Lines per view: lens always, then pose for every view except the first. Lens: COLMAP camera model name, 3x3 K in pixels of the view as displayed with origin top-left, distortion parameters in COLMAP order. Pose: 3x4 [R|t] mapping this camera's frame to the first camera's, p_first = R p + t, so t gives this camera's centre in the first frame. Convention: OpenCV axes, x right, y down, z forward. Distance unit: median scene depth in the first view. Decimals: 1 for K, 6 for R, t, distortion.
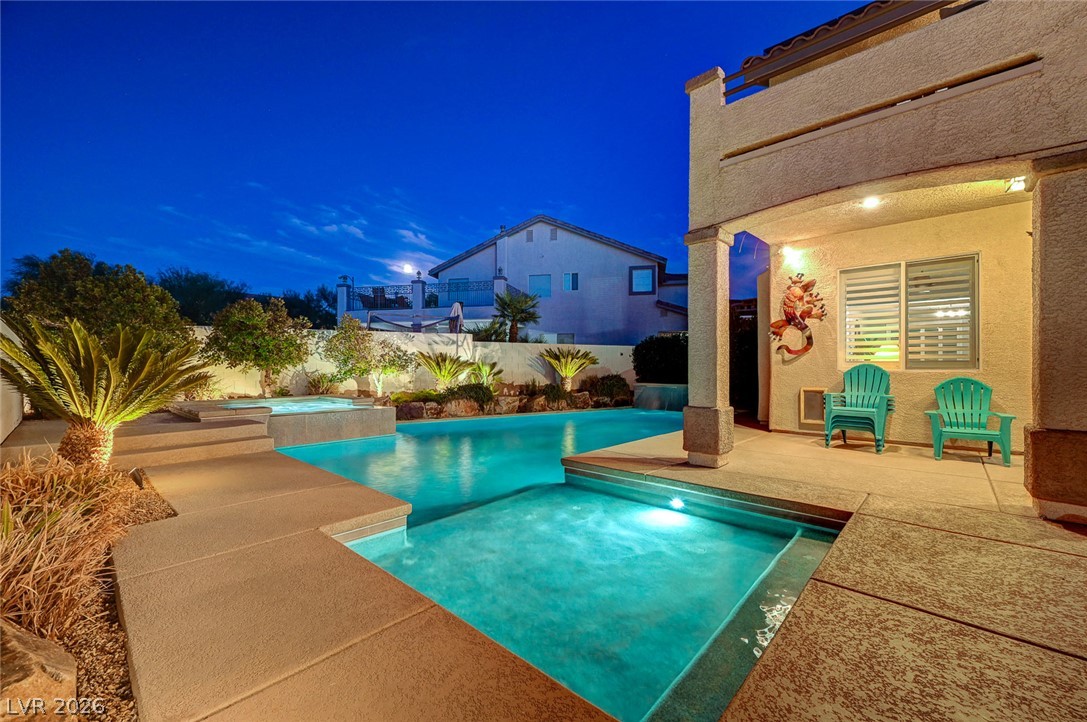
lens RADIAL K [[429.8, 0, 528.5], [0, 429.8, 366.8], [0, 0, 1]] dist [-0.001562, -0.001183]
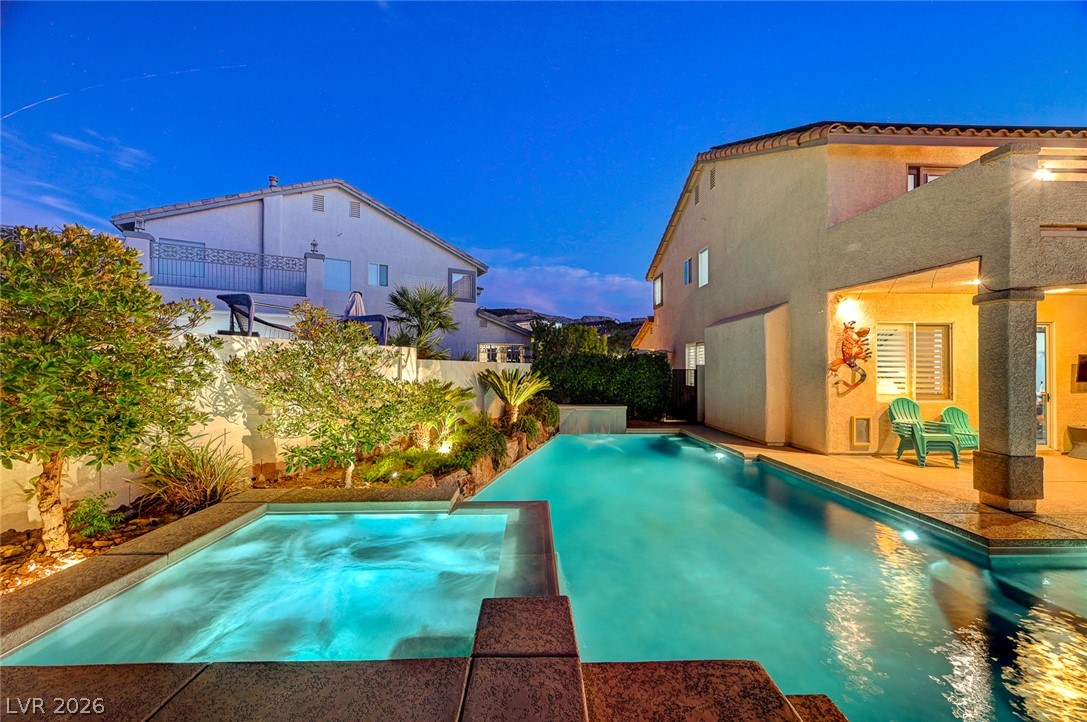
lens RADIAL K [[429.8, 0, 540.6], [0, 429.8, 362.9], [0, 0, 1]] dist [-0.001562, -0.001183]
pose [[0.708718, 0.007740, 0.705449, -0.804824], [0.000172, 0.999938, -0.011144, -0.084459], [-0.705492, 0.008019, 0.708673, 0.740515]]
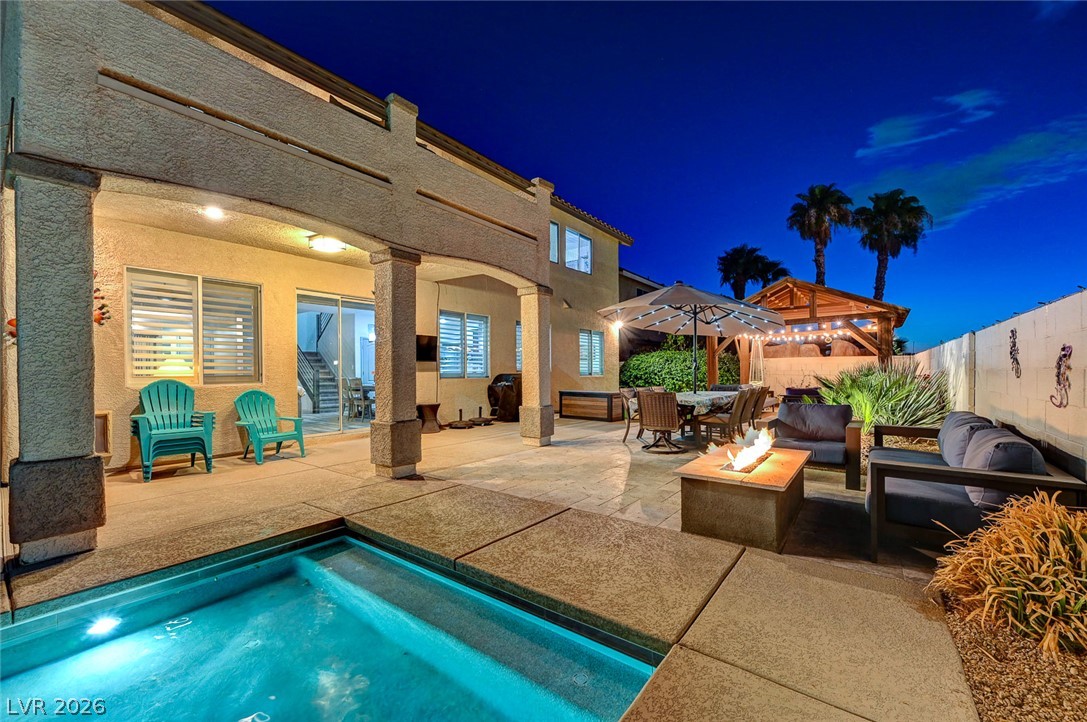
lens RADIAL K [[429.8, 0, 556.4], [0, 429.8, 373.3], [0, 0, 1]] dist [-0.001562, -0.001183]
pose [[-0.122453, -0.003716, 0.992467, -0.182823], [0.009050, 0.999947, 0.004861, -0.014611], [-0.992433, 0.009577, -0.122413, 0.257932]]
